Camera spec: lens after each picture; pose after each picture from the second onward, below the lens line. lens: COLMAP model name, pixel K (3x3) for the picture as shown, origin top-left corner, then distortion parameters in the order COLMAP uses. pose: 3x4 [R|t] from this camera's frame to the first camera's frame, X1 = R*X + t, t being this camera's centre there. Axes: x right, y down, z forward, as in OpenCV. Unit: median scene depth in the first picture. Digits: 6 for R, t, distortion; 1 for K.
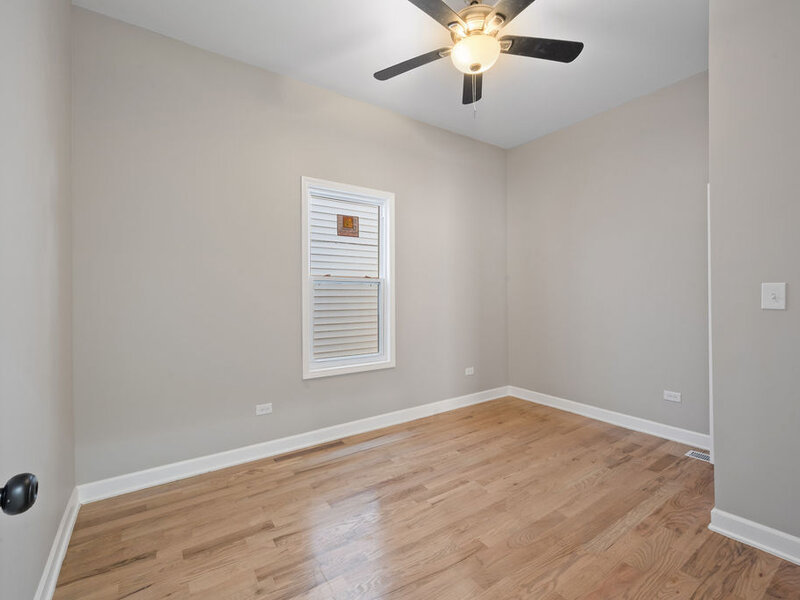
lens RADIAL K [[367.2, 0, 402.8], [0, 367.2, 298.1], [0, 0, 1]] dist [-0.001386, -0.001035]
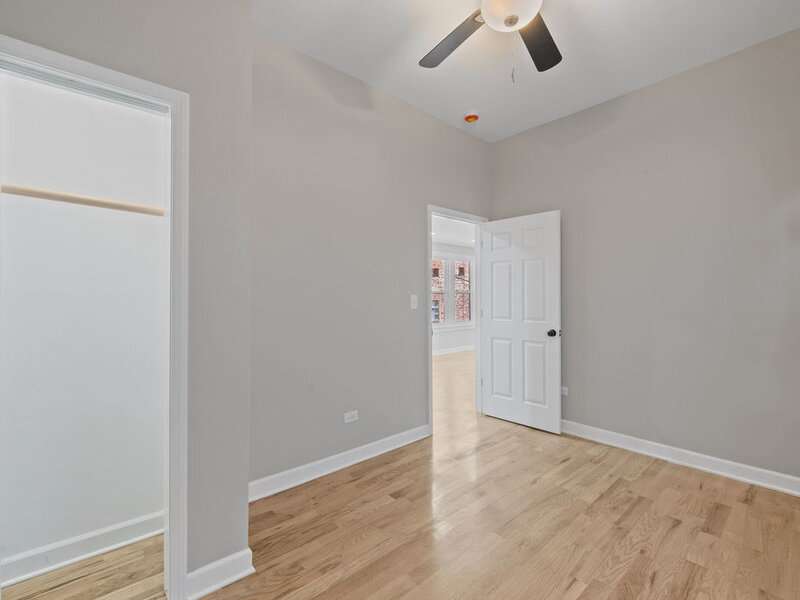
lens RADIAL K [[367.2, 0, 399.5], [0, 367.2, 298.0], [0, 0, 1]] dist [-0.001386, -0.001035]
pose [[-0.994474, 0.009426, -0.104562, 0.342014], [0.009232, 0.999955, 0.002342, -0.016231], [0.104579, 0.001364, -0.994516, 1.136113]]
